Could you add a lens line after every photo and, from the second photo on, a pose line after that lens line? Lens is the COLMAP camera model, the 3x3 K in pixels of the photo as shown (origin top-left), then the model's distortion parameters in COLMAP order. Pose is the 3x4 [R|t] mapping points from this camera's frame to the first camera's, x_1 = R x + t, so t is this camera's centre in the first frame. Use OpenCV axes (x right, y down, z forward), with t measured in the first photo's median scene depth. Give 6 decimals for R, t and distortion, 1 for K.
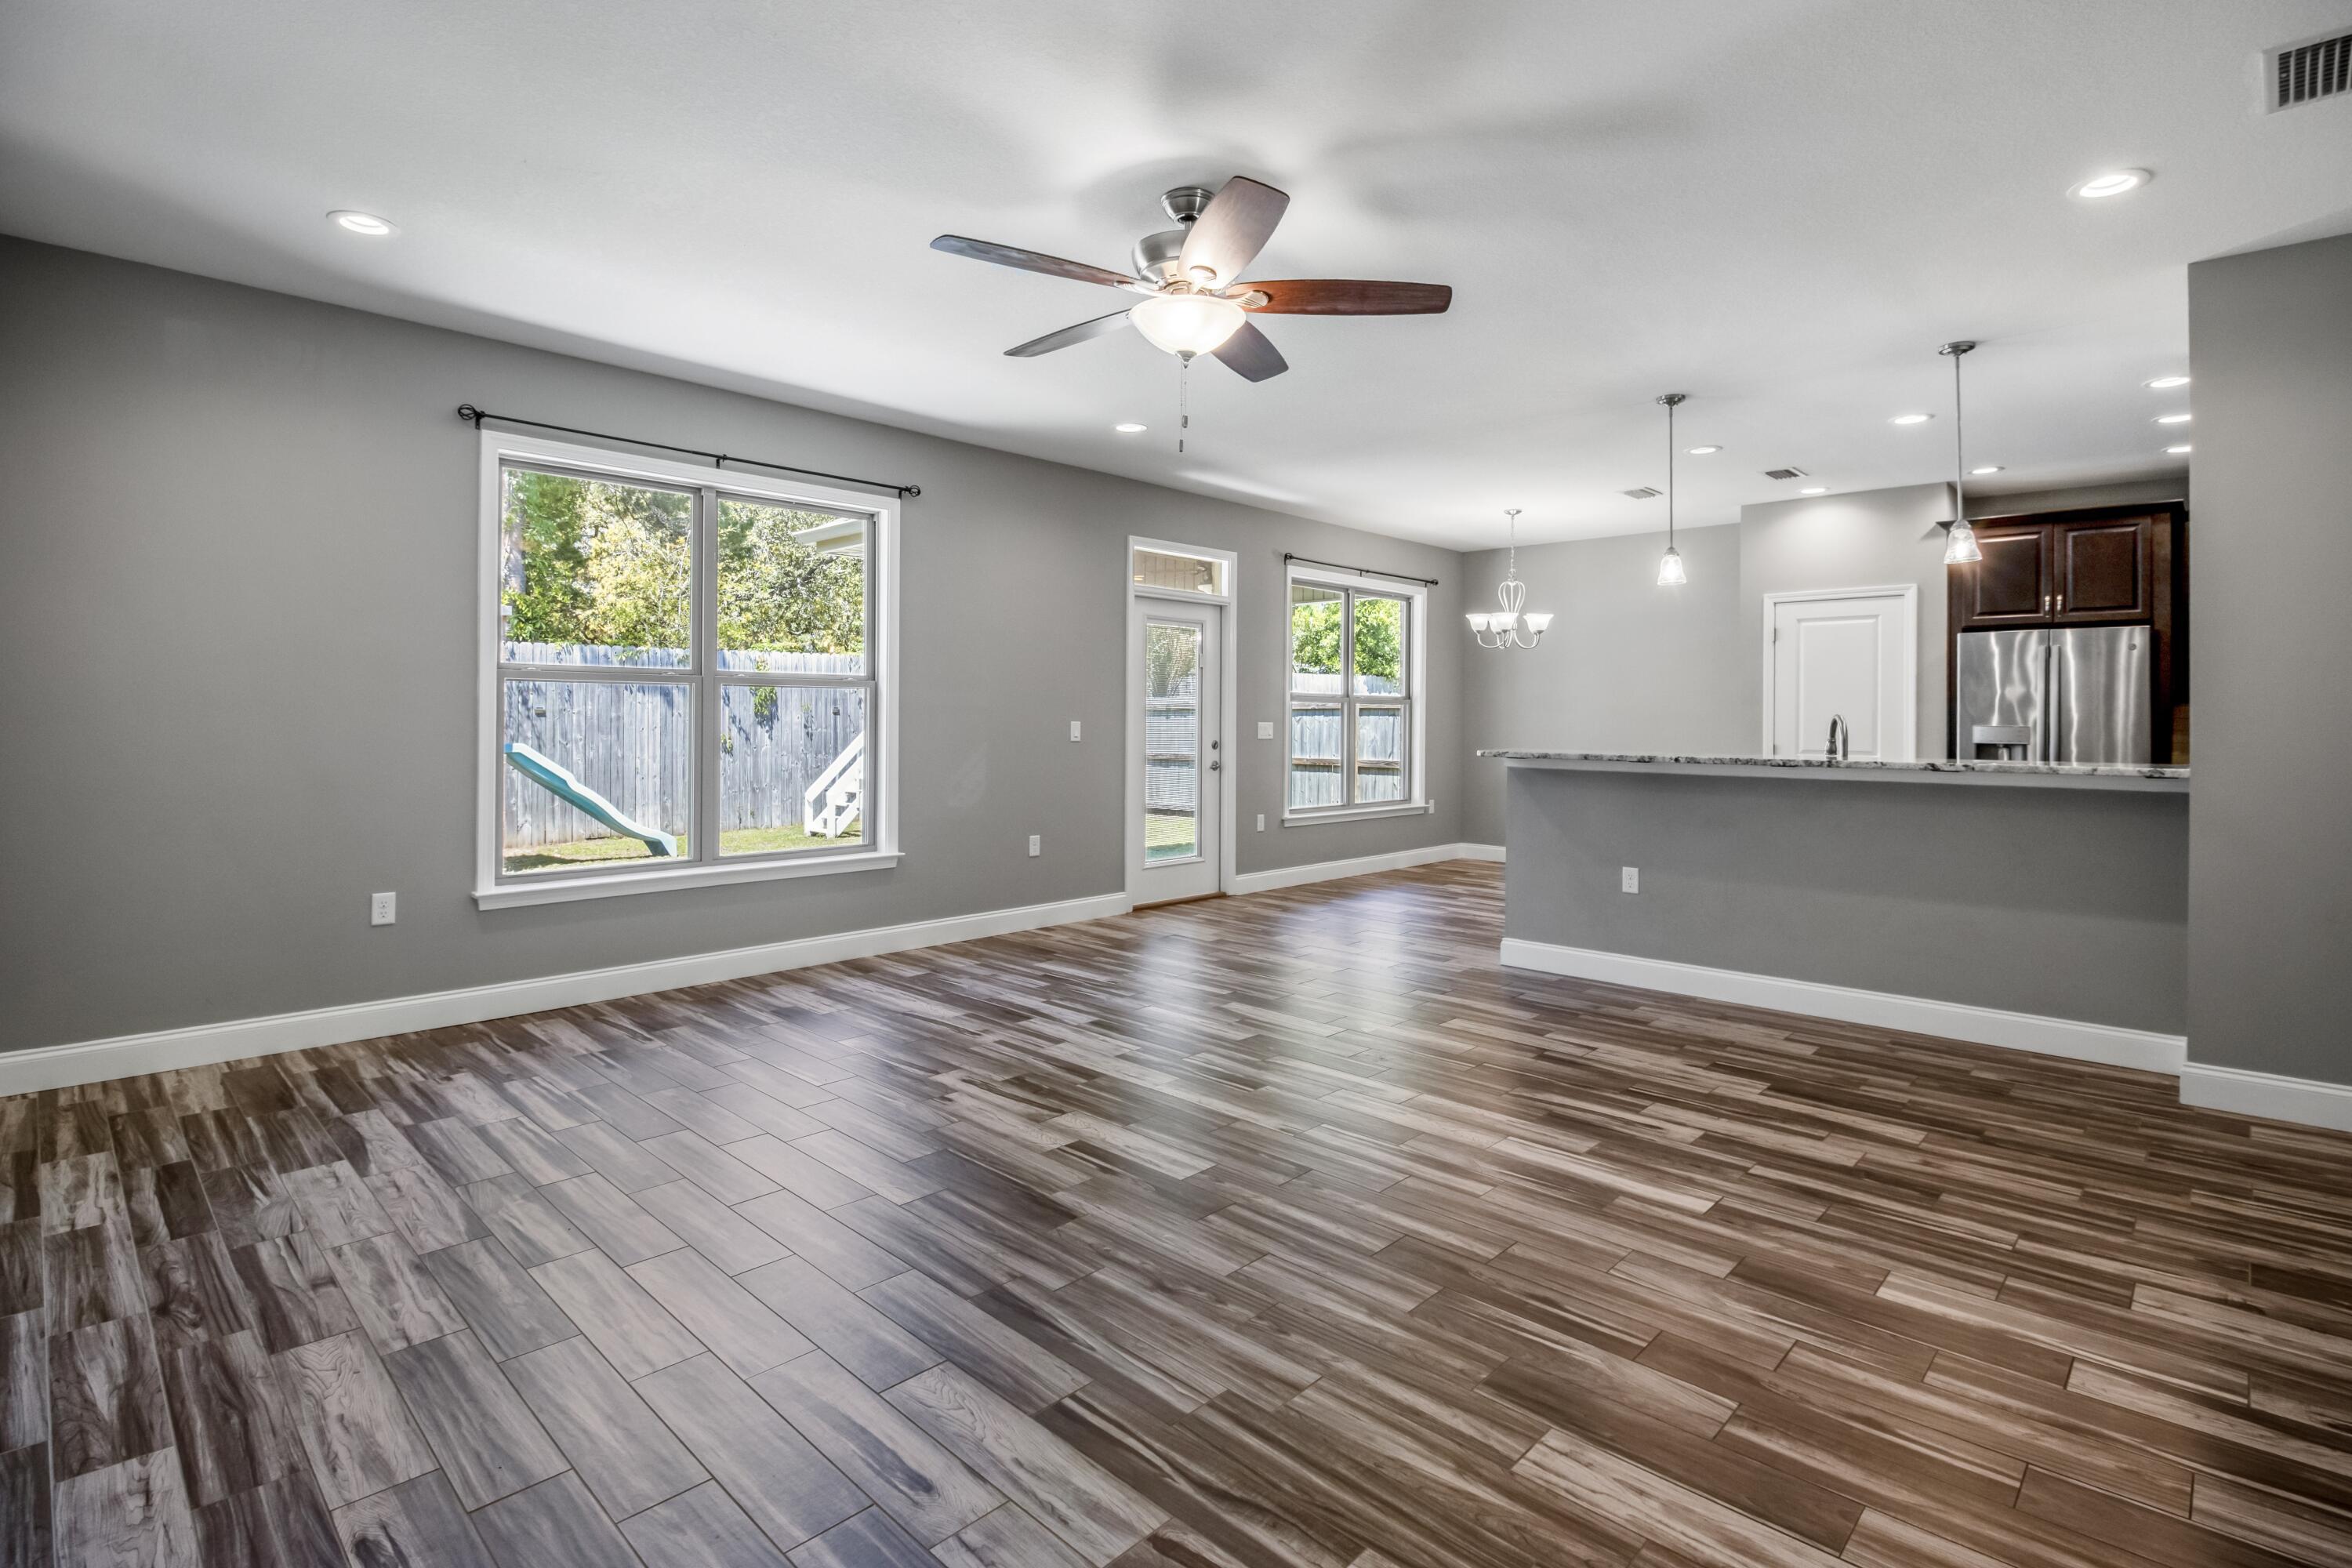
lens RADIAL K [[1124.4, 0, 1186.9], [0, 1124.4, 720.4], [0, 0, 1]] dist [0.001957, -0.013315]
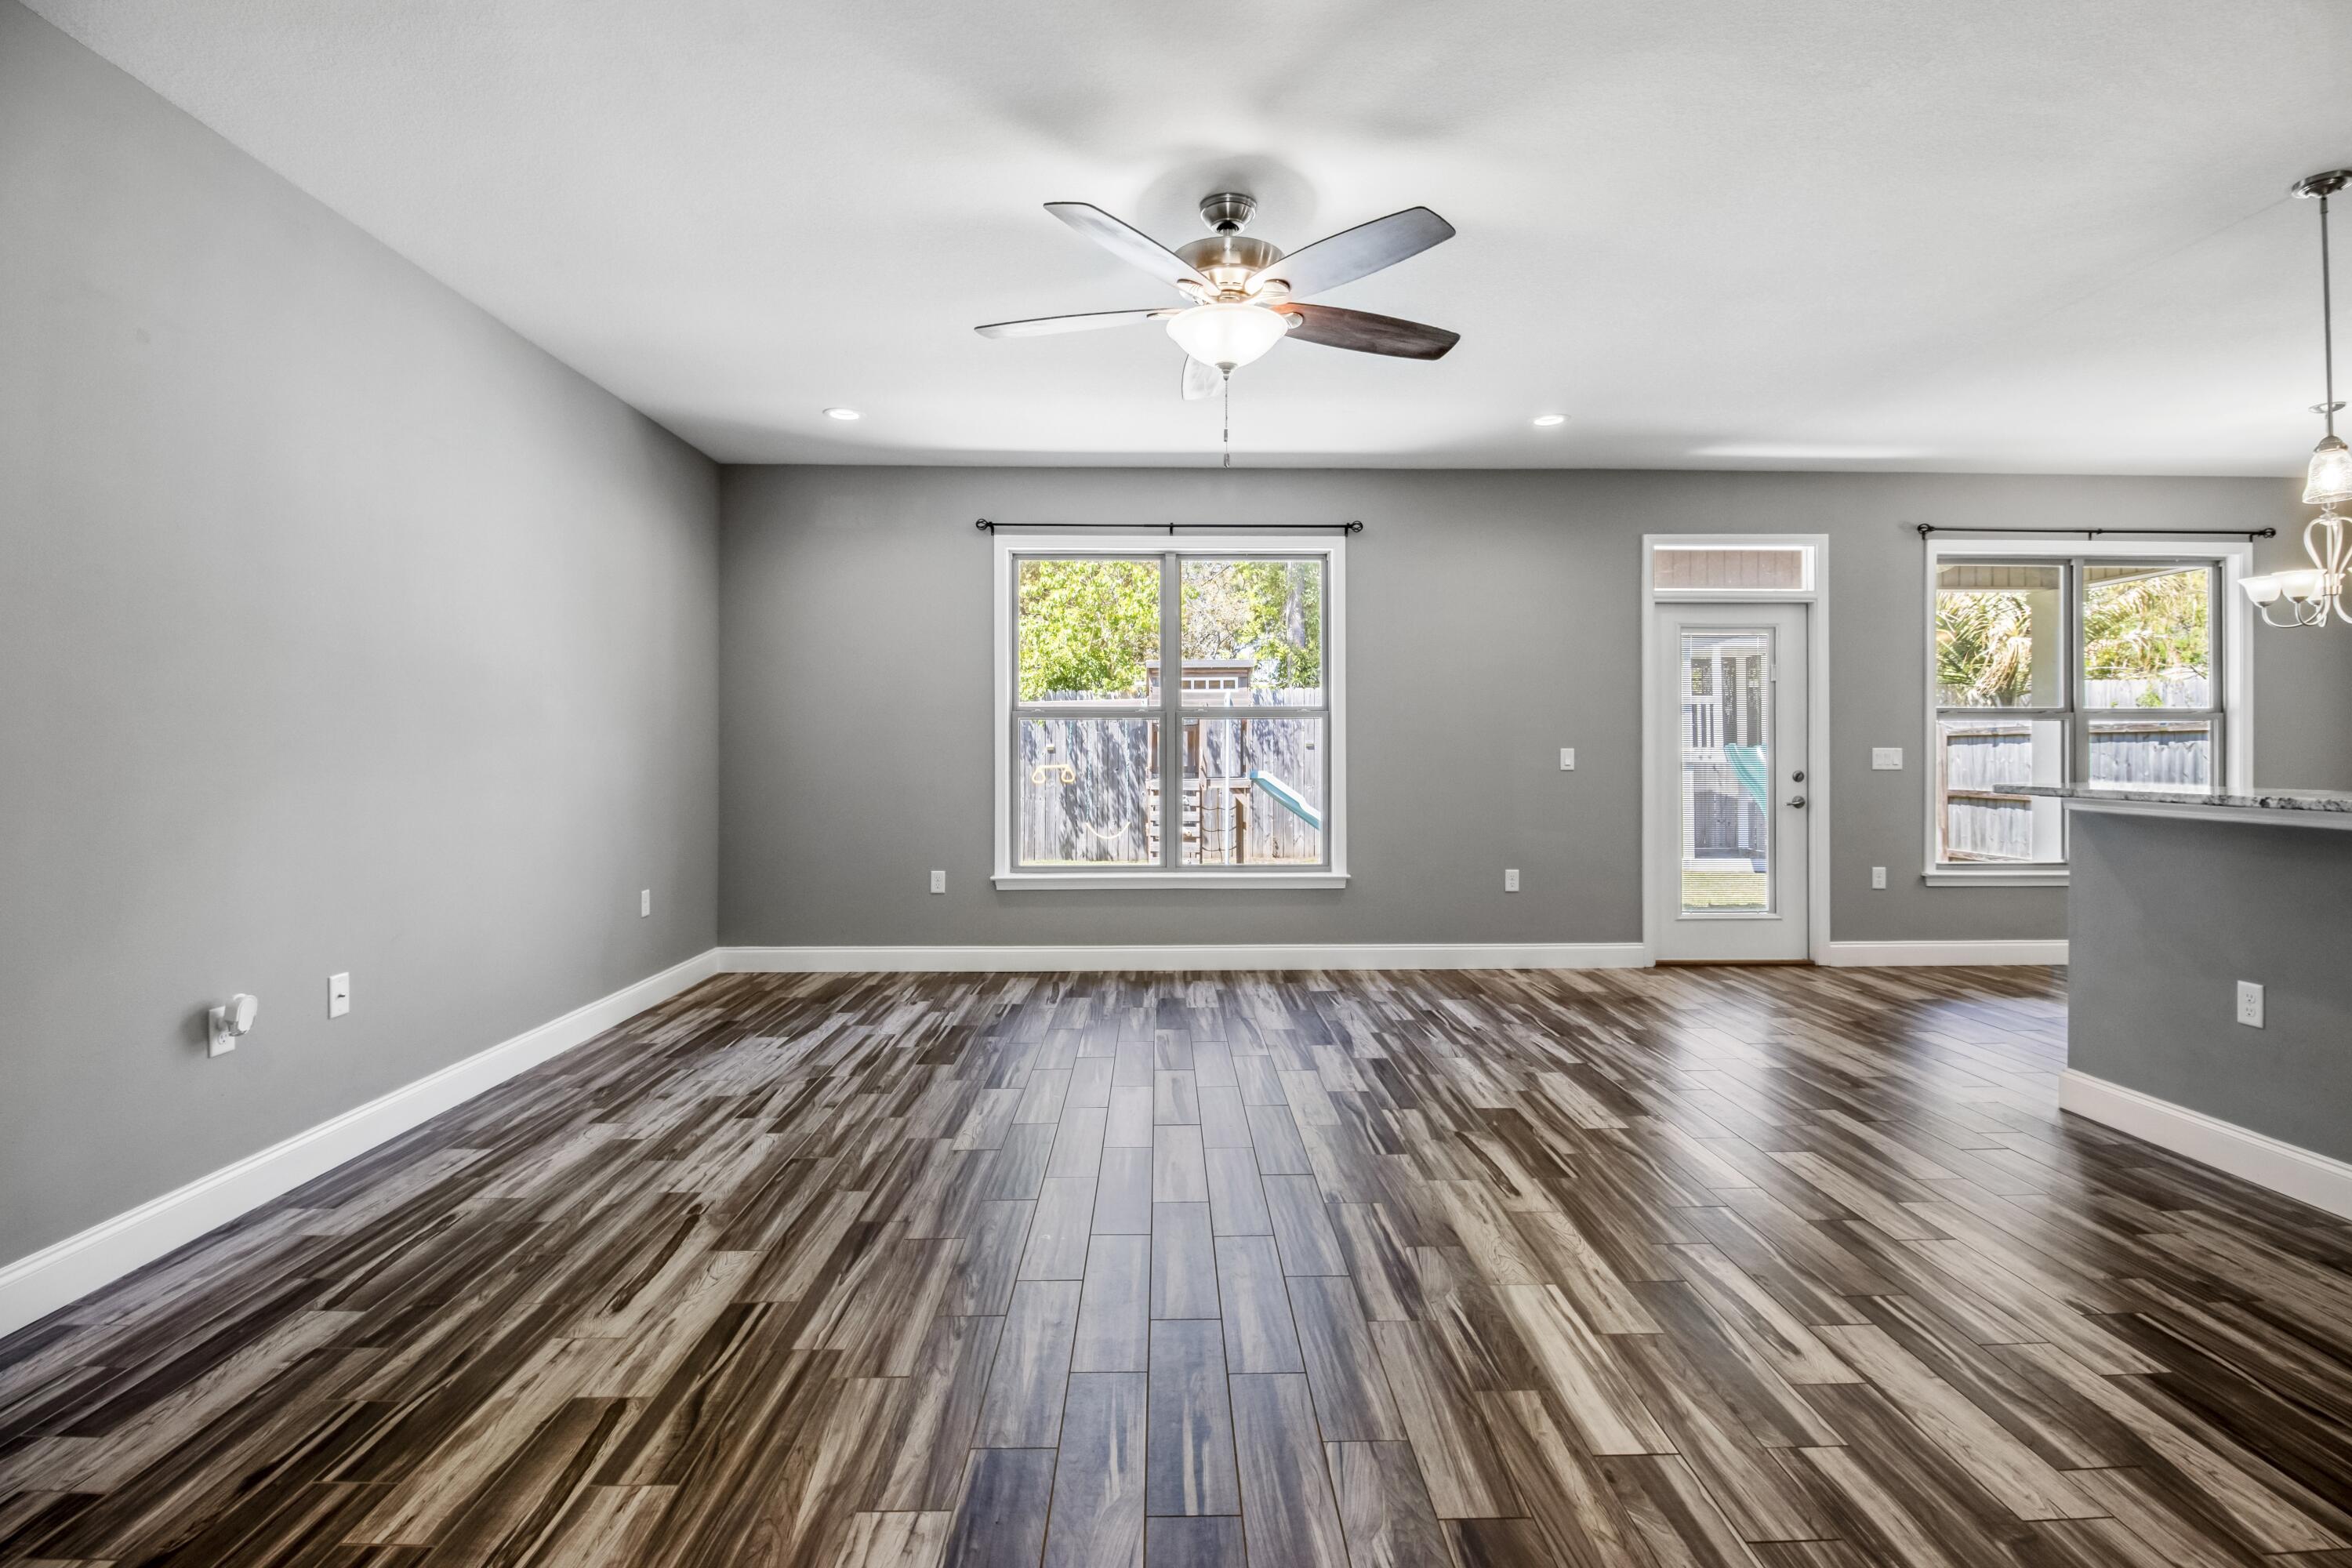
lens RADIAL K [[1105.7, 0, 1180.3], [0, 1105.7, 753.0], [0, 0, 1]] dist [0.002113, -0.013683]
pose [[0.703756, -0.005423, -0.710421, 0.476295], [0.004761, 0.999984, -0.002917, 0.008909], [0.710425, -0.001330, 0.703771, 0.219460]]
